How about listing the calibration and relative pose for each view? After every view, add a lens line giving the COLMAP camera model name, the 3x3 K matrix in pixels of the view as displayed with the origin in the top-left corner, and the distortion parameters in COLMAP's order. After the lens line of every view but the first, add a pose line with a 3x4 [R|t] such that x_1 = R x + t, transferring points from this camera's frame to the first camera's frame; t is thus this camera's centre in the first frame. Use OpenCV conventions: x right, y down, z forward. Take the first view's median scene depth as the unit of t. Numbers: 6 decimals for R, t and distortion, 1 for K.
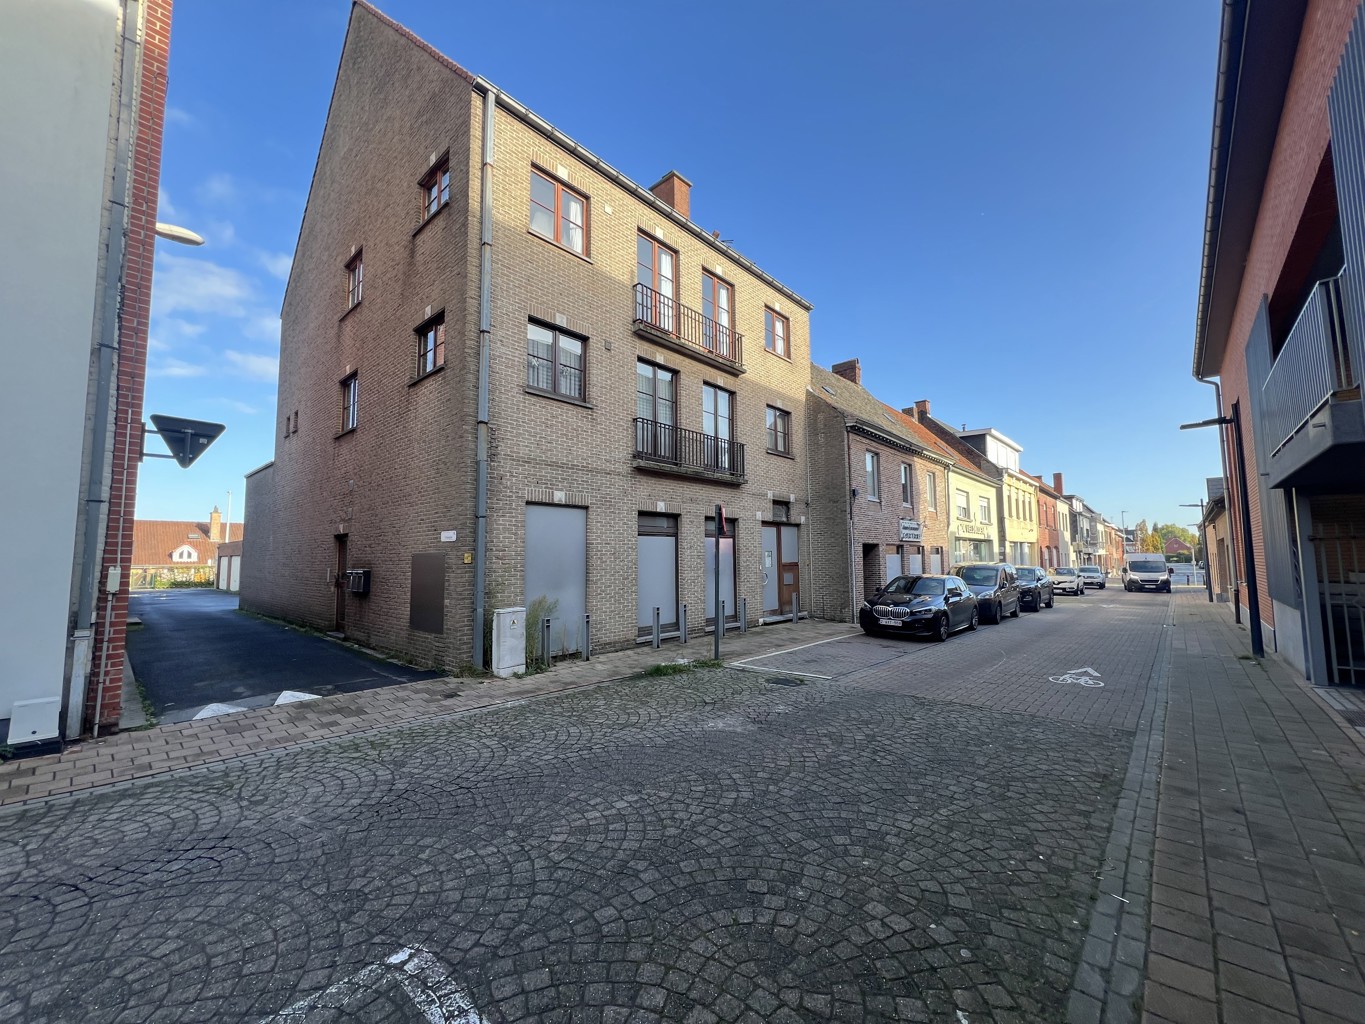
lens RADIAL K [[542.9, 0, 672.0], [0, 542.9, 517.1], [0, 0, 1]] dist [-0.001139, -0.000155]
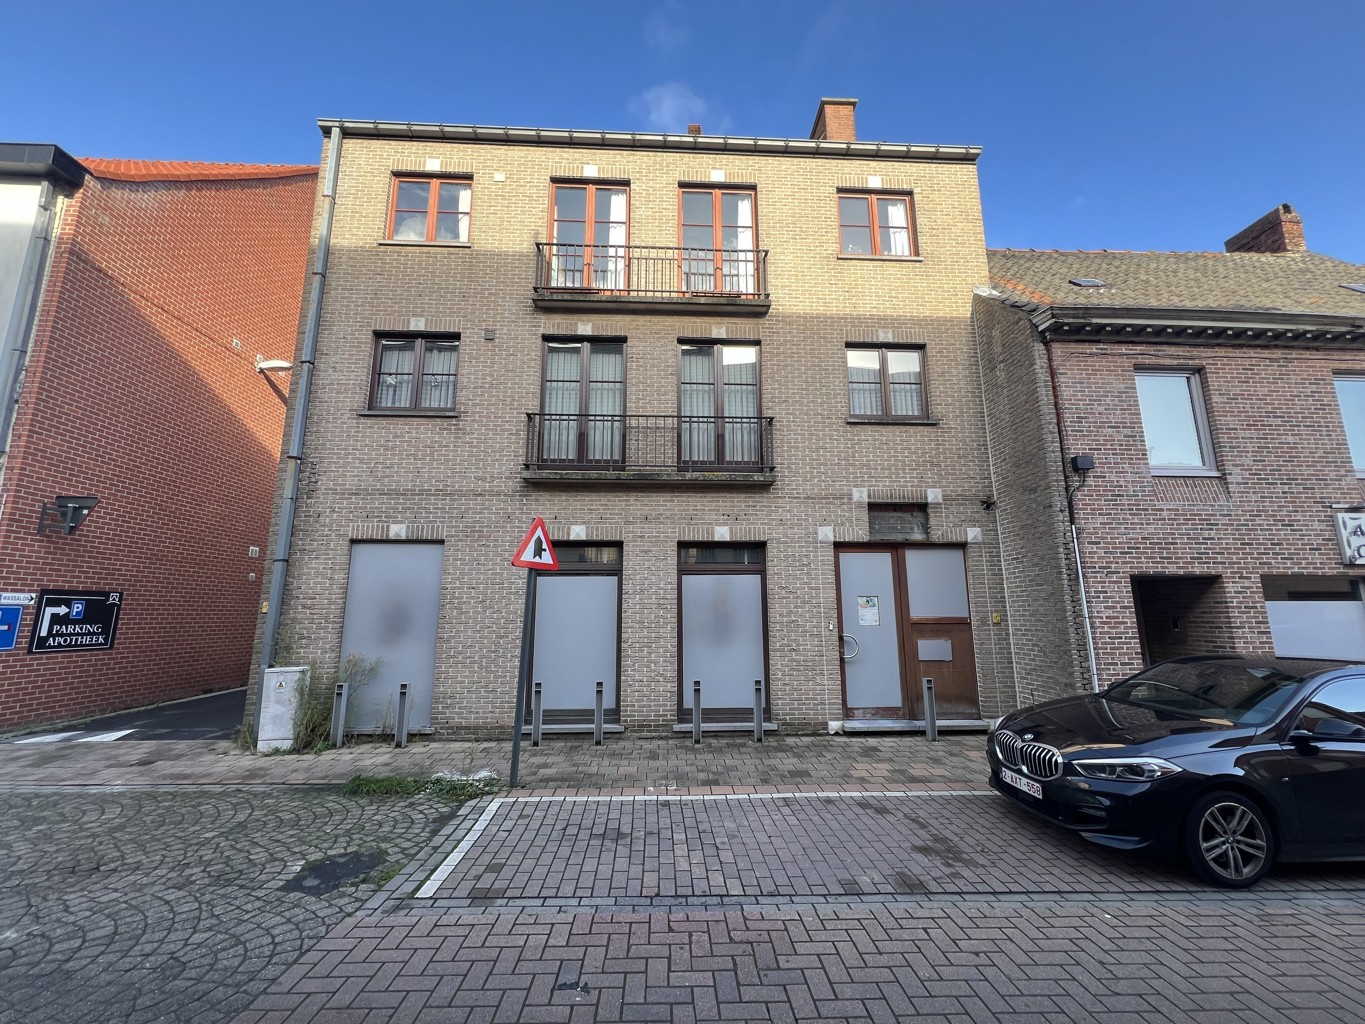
lens RADIAL K [[544.1, 0, 684.5], [0, 544.1, 510.1], [0, 0, 1]] dist [-0.000668, 0.000385]
pose [[0.715199, -0.118958, -0.688723, 0.516814], [0.049429, 0.991551, -0.119935, 0.039356], [0.697171, 0.051734, 0.715036, 0.556104]]
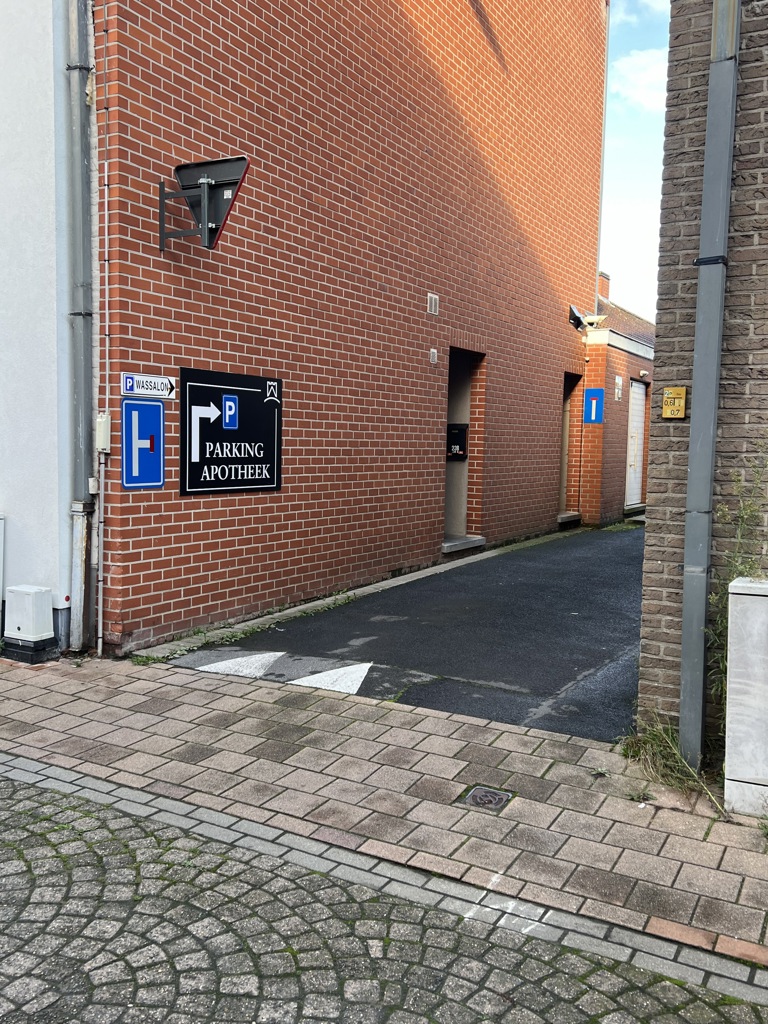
lens RADIAL K [[926.1, 0, 384.0], [0, 926.1, 512.0], [0, 0, 1]] dist [0.036262, -0.011059]
pose [[0.238733, 0.095339, -0.966394, 0.075076], [0.056621, 0.992109, 0.111863, 0.046333], [0.969433, -0.081424, 0.231451, 0.472894]]
